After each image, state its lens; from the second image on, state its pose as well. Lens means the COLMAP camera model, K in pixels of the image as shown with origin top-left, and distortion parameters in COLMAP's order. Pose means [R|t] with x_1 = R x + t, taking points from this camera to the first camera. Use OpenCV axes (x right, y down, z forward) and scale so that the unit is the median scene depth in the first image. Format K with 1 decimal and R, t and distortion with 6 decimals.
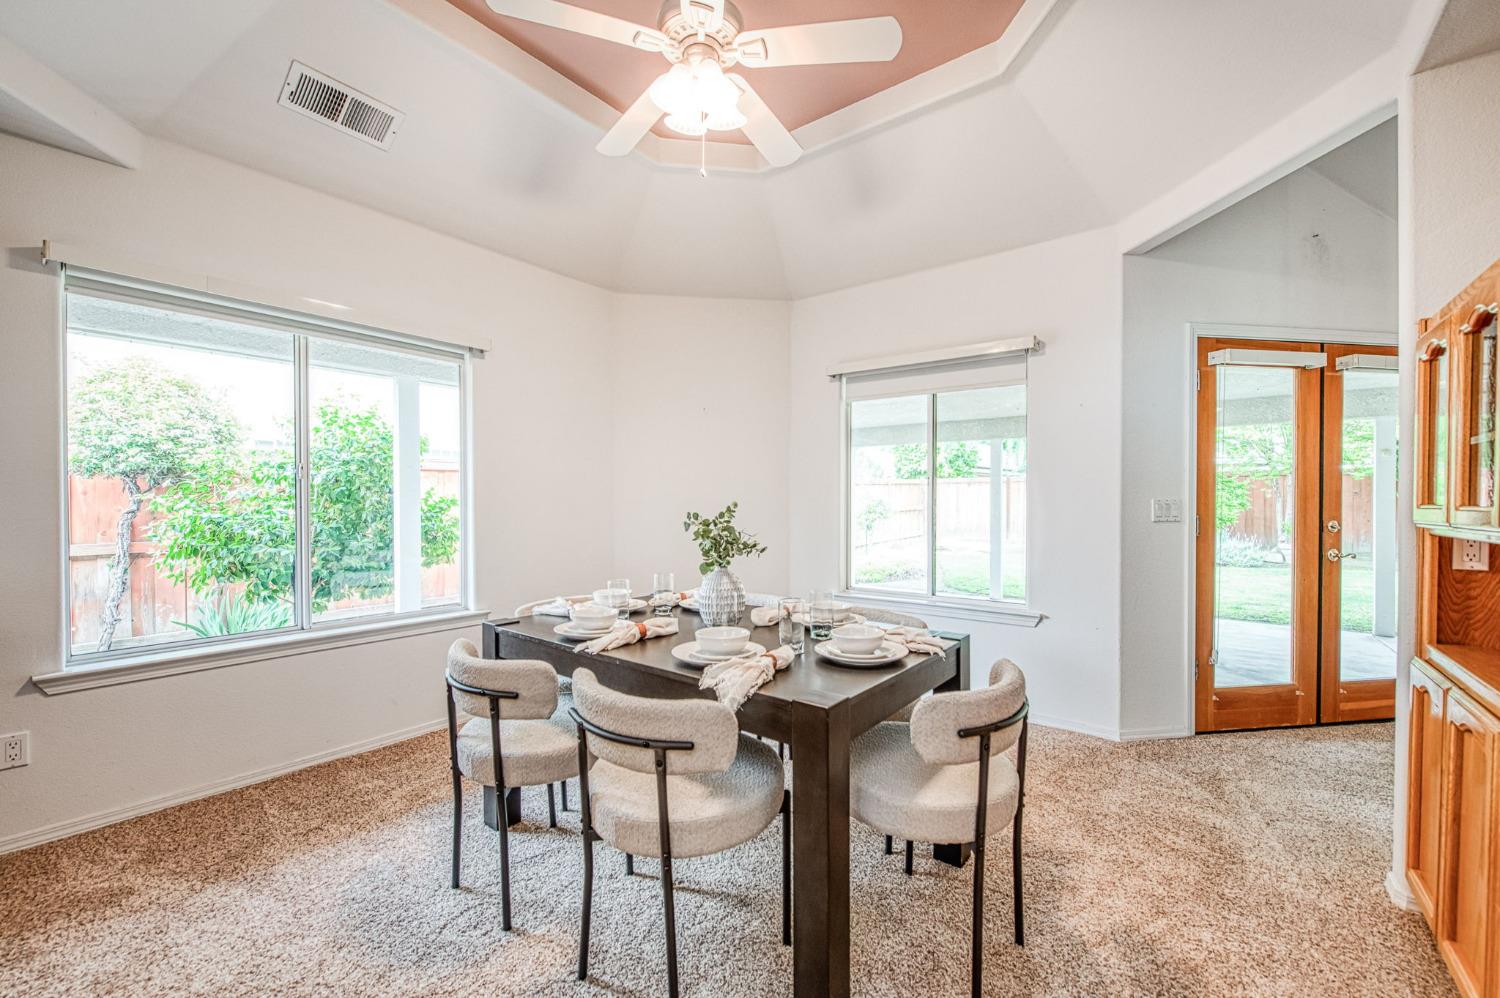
lens RADIAL K [[603.9, 0, 760.1], [0, 603.9, 509.5], [0, 0, 1]] dist [-0.004720, -0.001292]
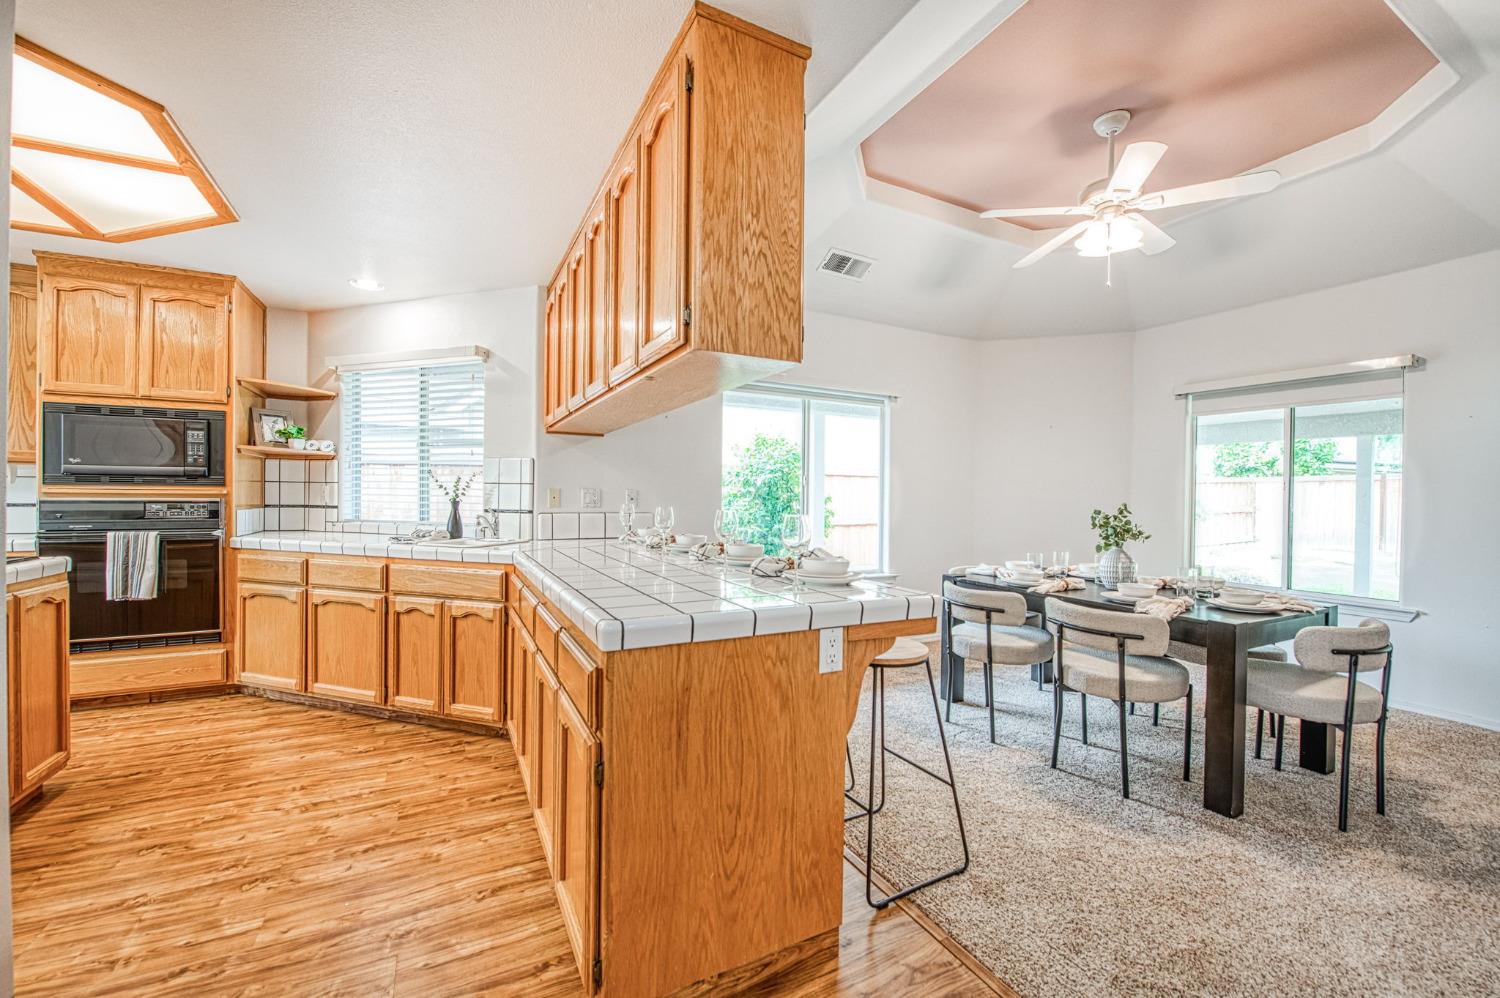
lens RADIAL K [[603.9, 0, 734.7], [0, 603.9, 504.1], [0, 0, 1]] dist [-0.004720, -0.001292]
pose [[0.906395, 0.013360, -0.422220, -0.296109], [-0.014777, 0.999891, -0.000085, 0.003318], [0.422173, 0.006316, 0.906493, -0.749491]]
